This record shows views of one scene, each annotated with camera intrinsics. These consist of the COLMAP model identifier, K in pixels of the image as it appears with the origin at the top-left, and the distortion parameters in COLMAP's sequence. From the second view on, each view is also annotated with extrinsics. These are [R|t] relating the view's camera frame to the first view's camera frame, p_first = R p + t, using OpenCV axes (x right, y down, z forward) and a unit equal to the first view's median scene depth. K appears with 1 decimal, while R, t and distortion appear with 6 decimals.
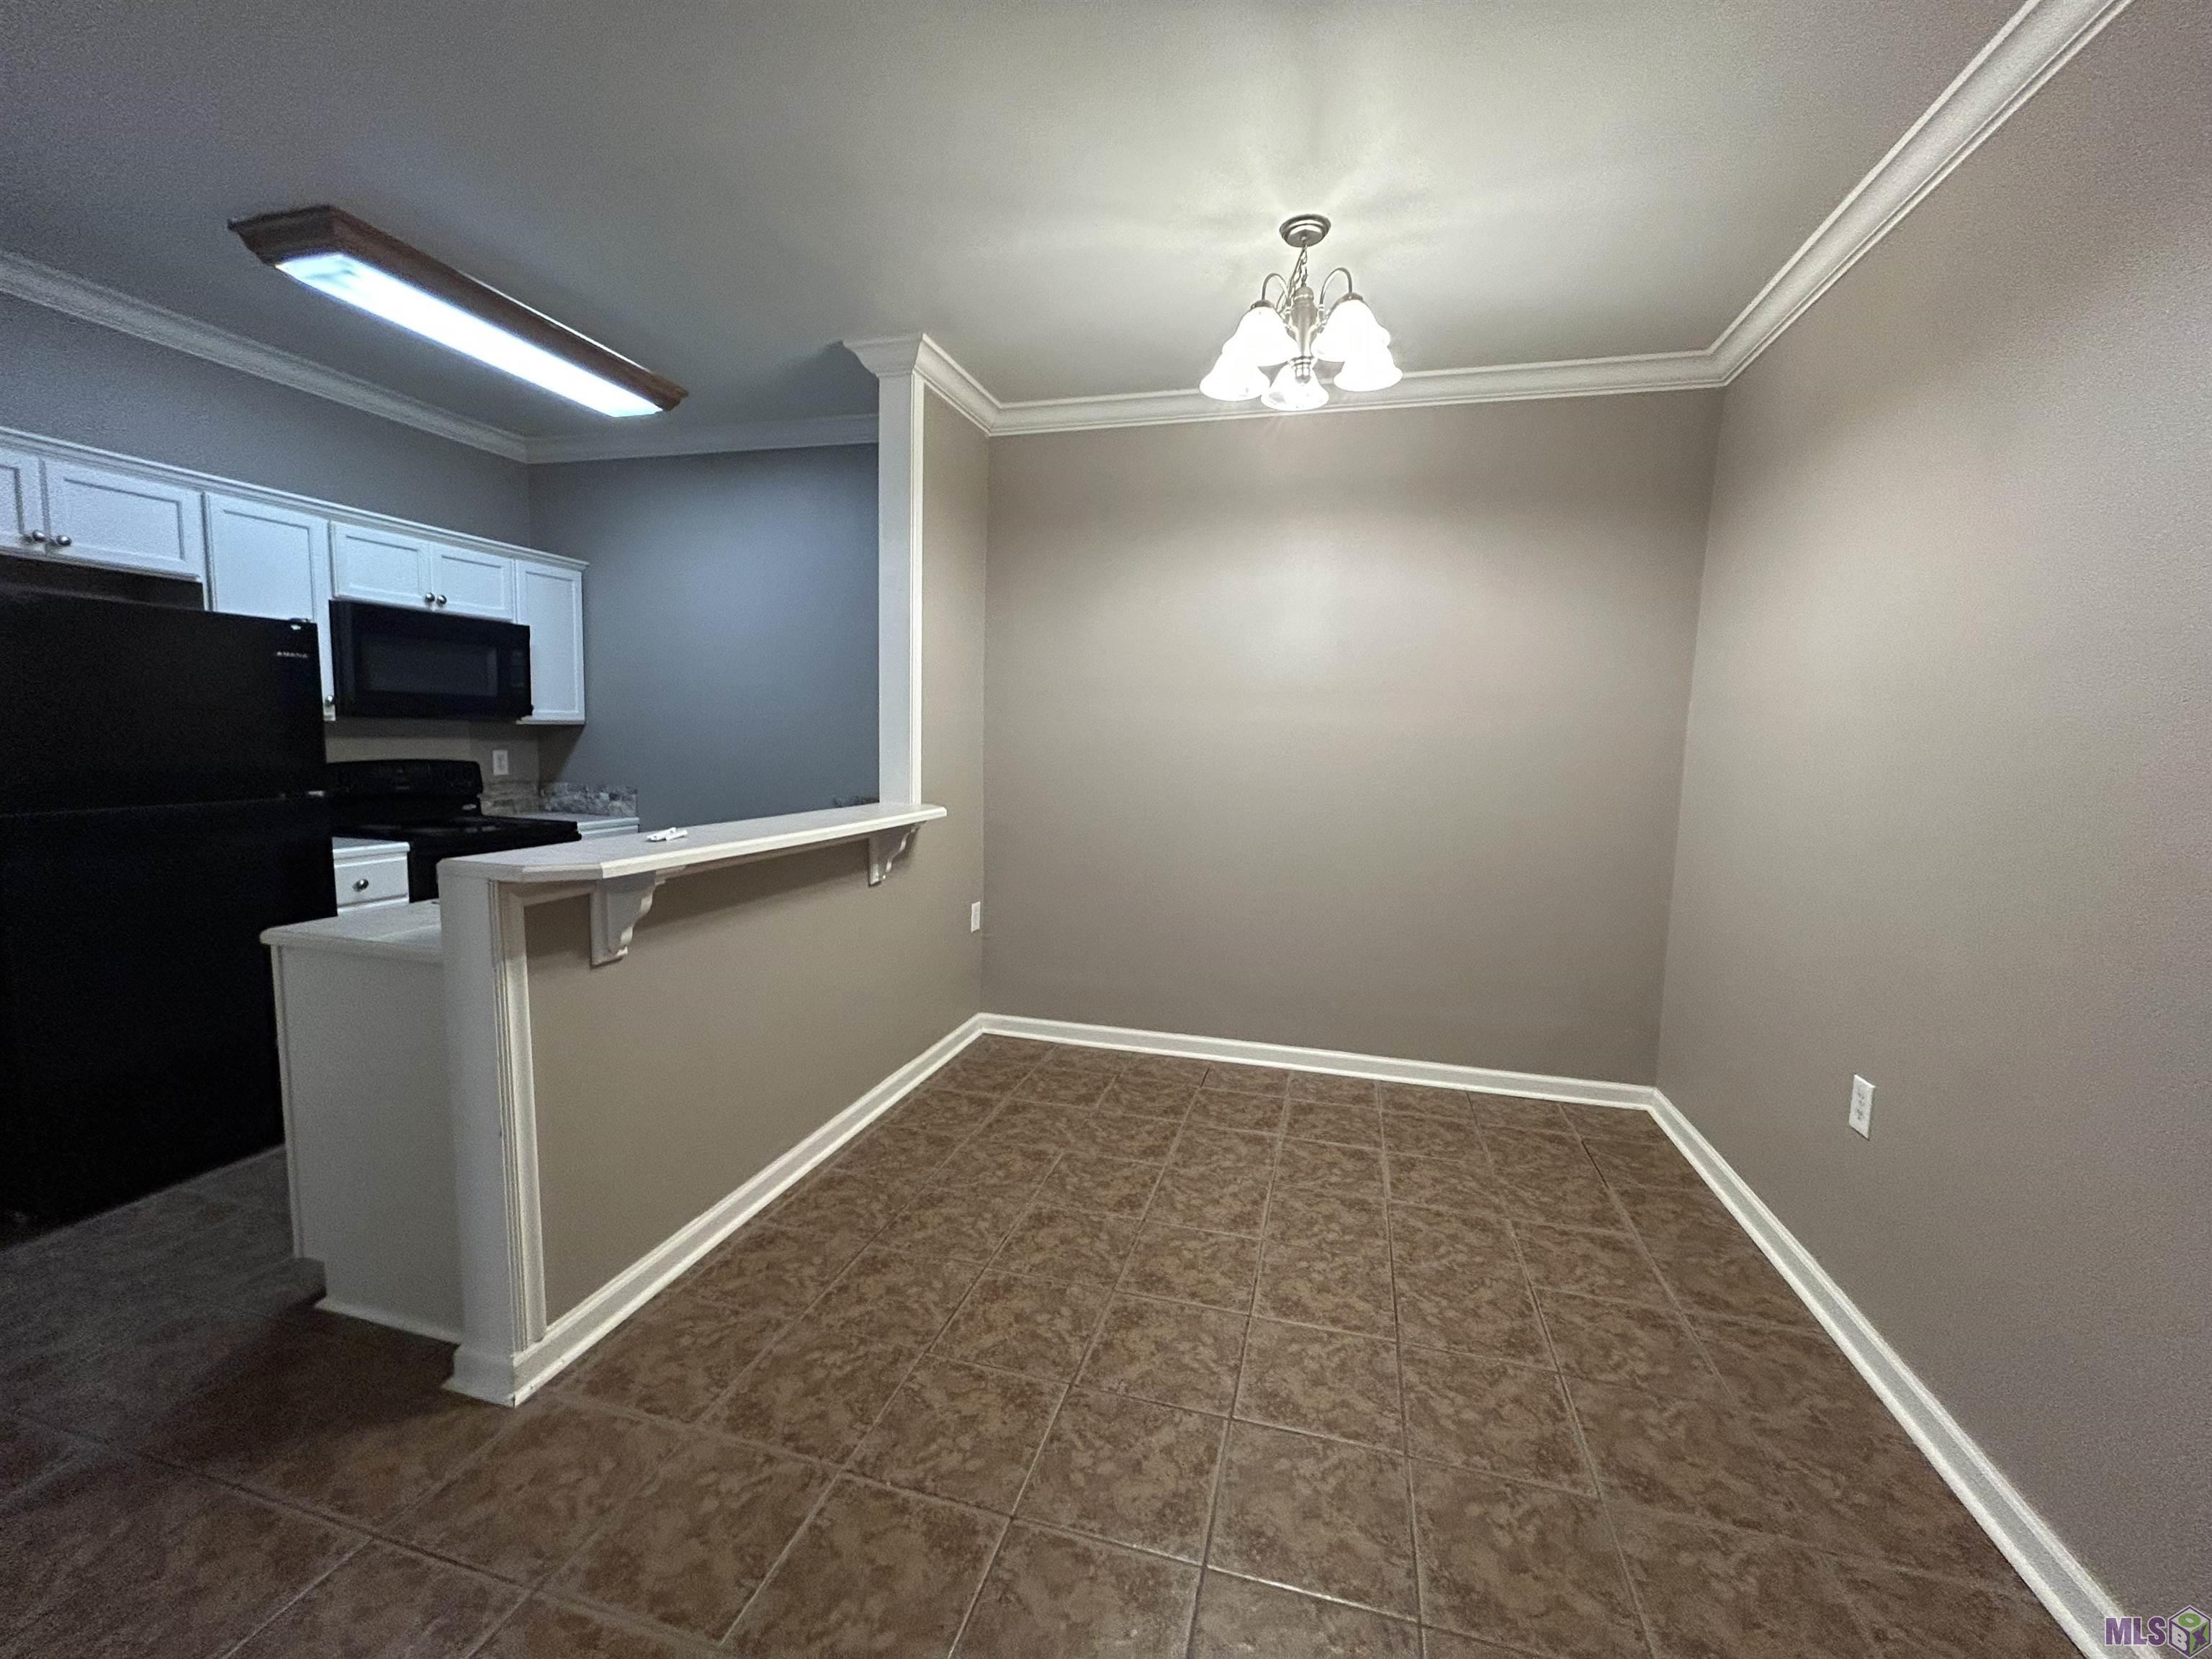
lens RADIAL K [[889.4, 0, 1116.8], [0, 889.4, 824.5], [0, 0, 1]] dist [-0.003245, 0.000325]
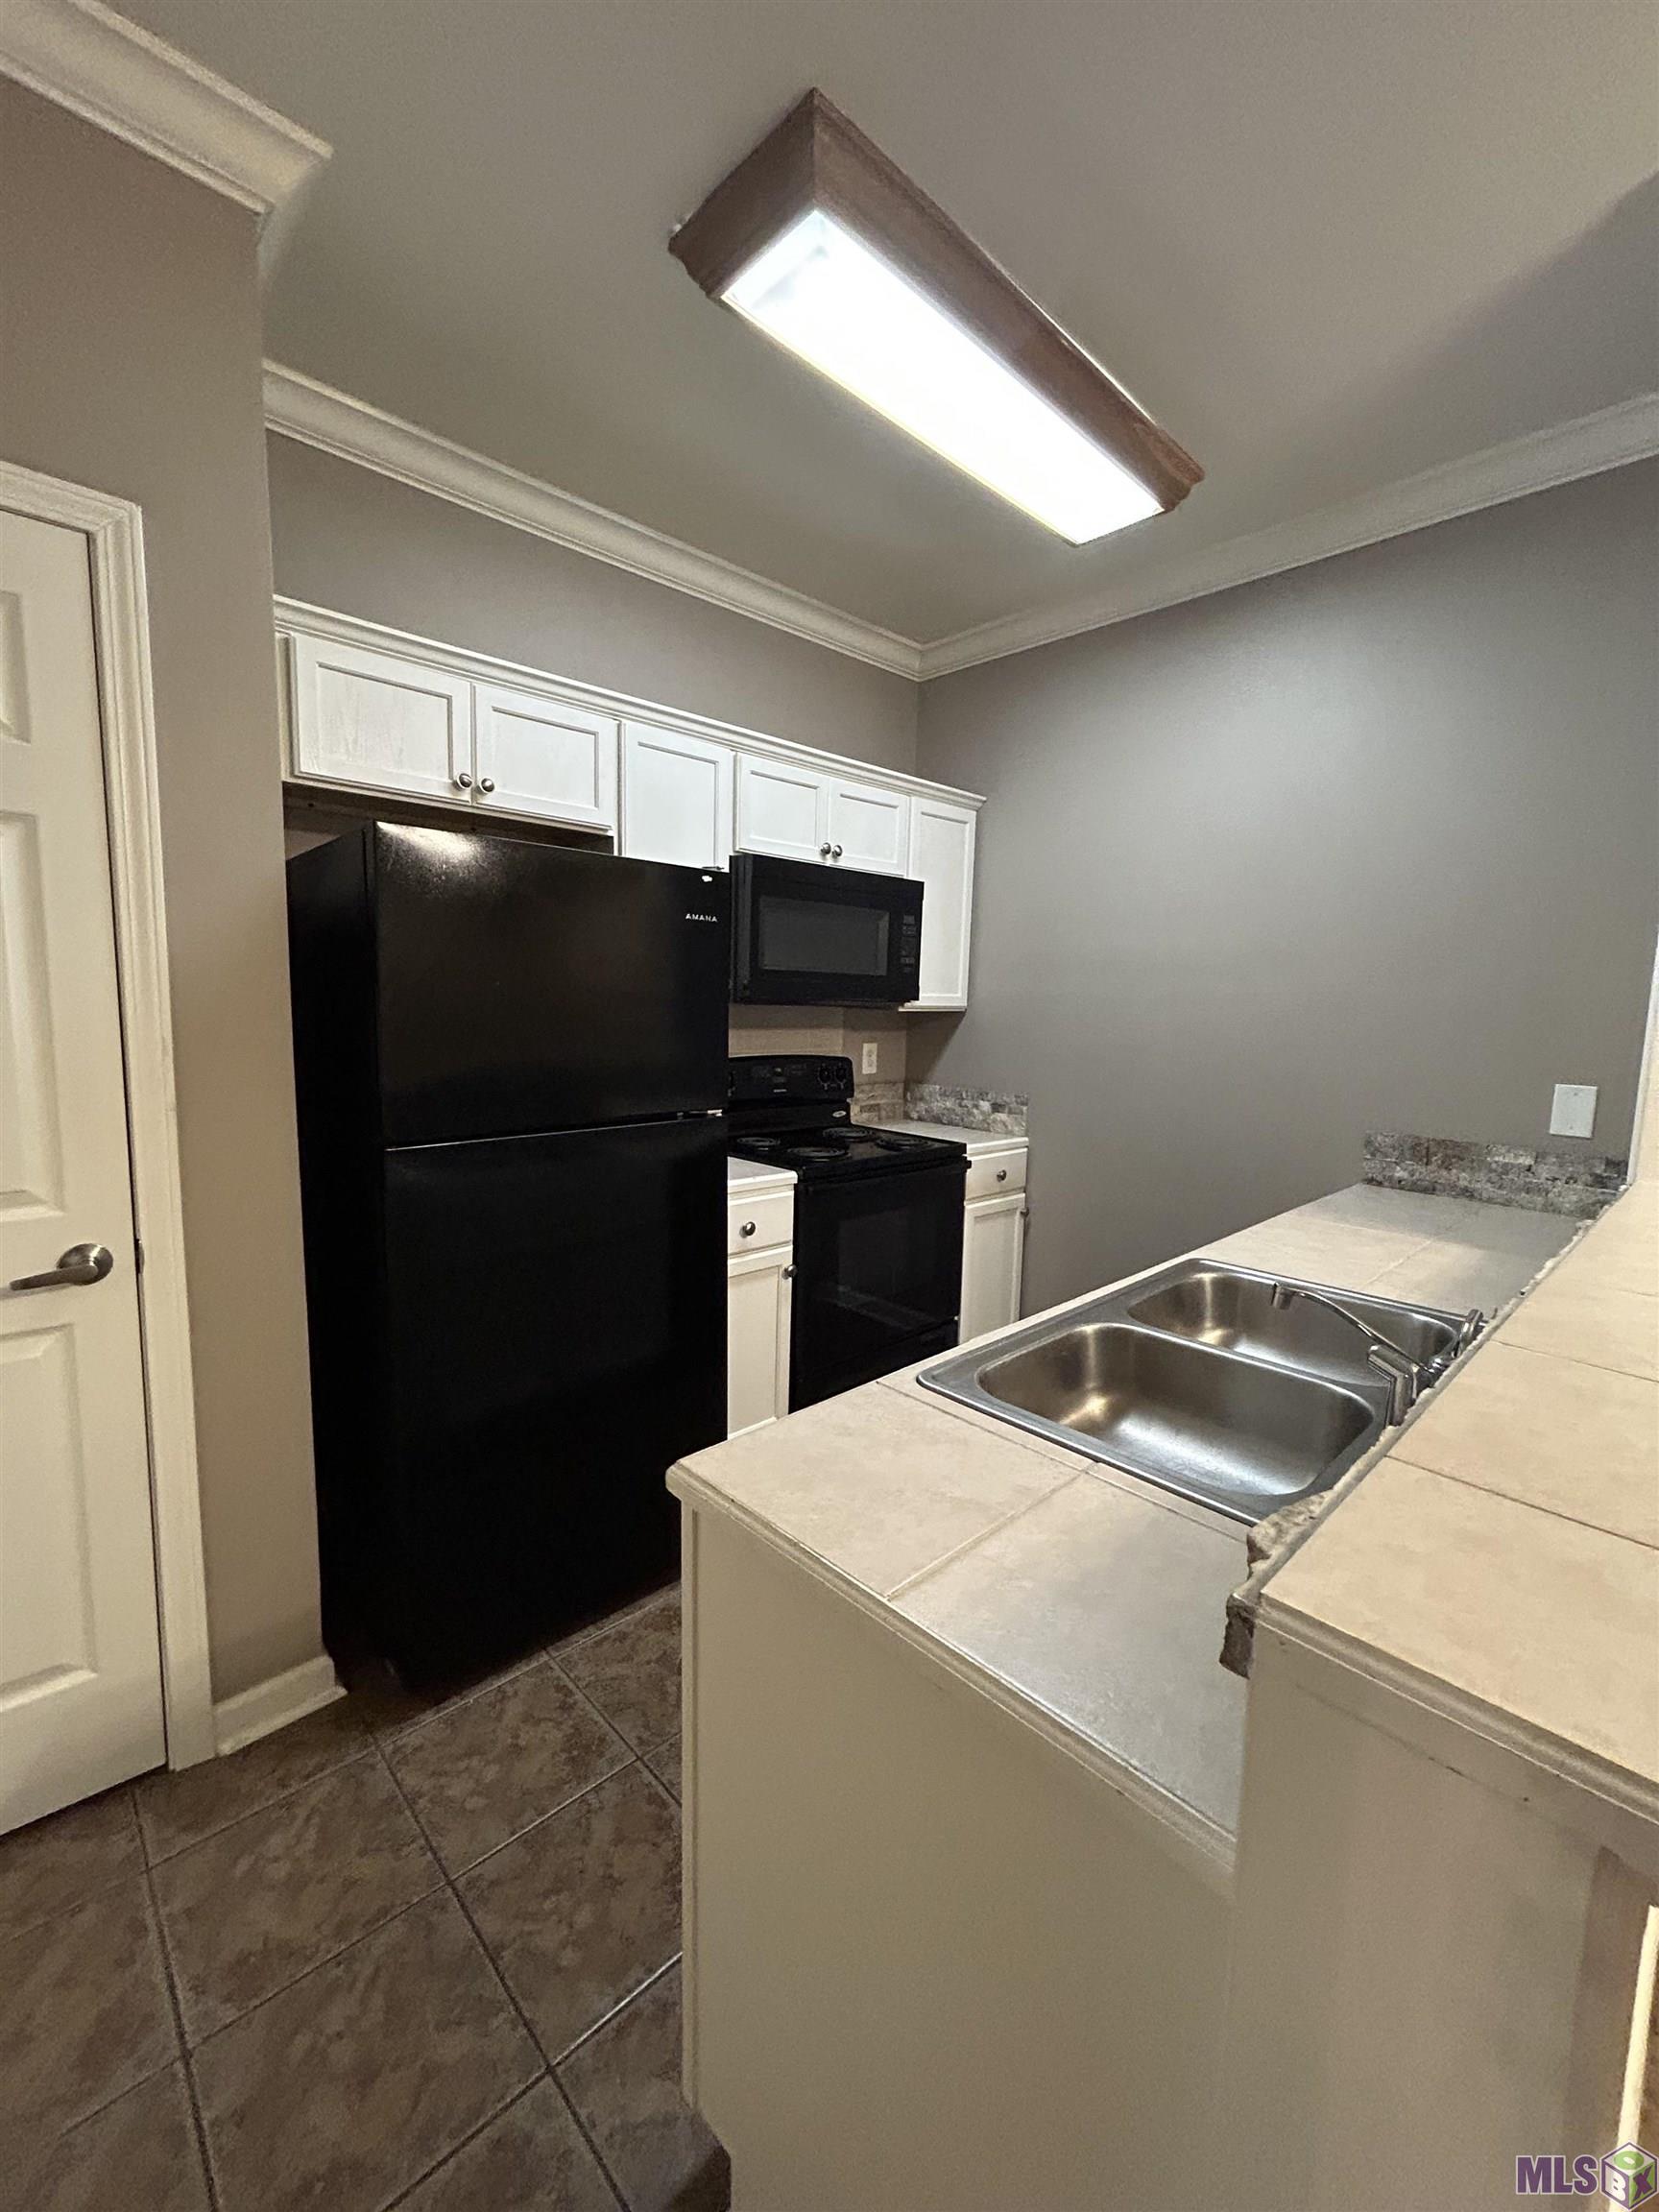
lens RADIAL K [[889.4, 0, 834.1], [0, 889.4, 1104.9], [0, 0, 1]] dist [-0.003245, 0.000325]
pose [[0.852325, 0.053550, -0.520265, -0.351674], [-0.052821, 0.998472, 0.016238, -0.045935], [0.520339, 0.013641, 0.853851, 0.344137]]
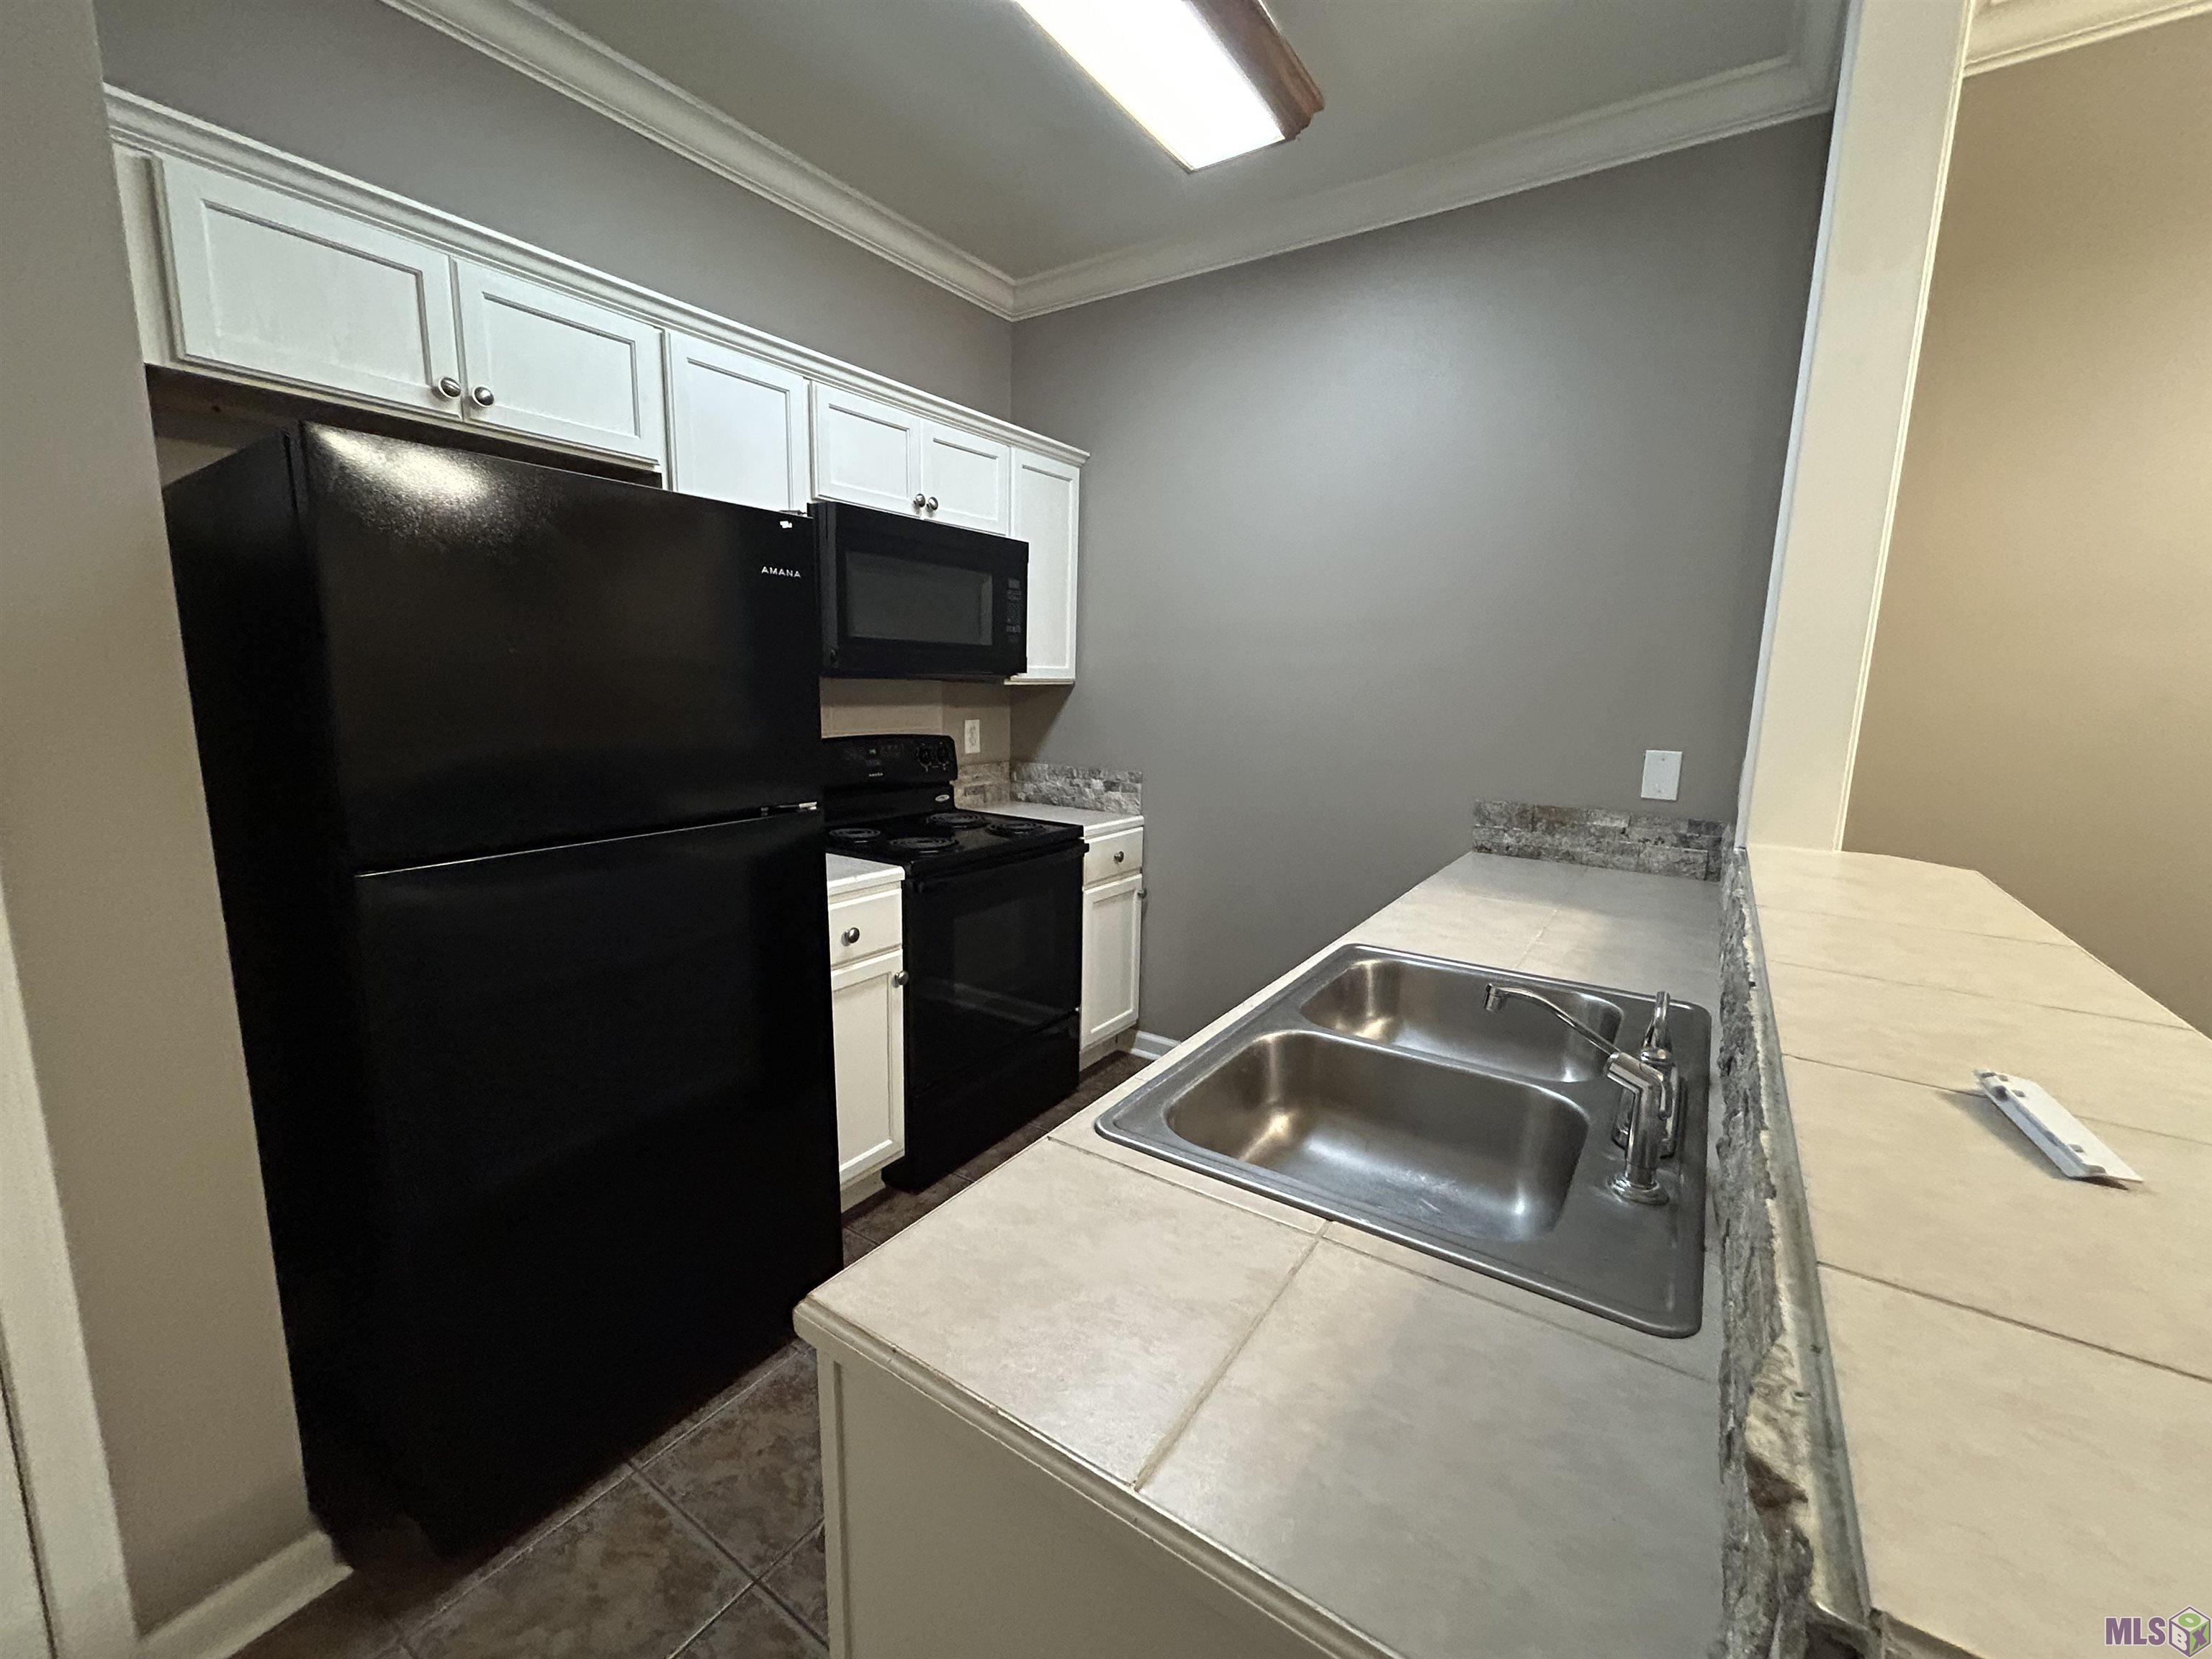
lens RADIAL K [[889.4, 0, 1106.0], [0, 889.4, 821.6], [0, 0, 1]] dist [-0.003245, 0.000325]
pose [[0.943374, 0.042570, -0.328989, -0.399986], [-0.025843, 0.998149, 0.055053, -0.049997], [0.330723, -0.043433, 0.942728, 0.387458]]
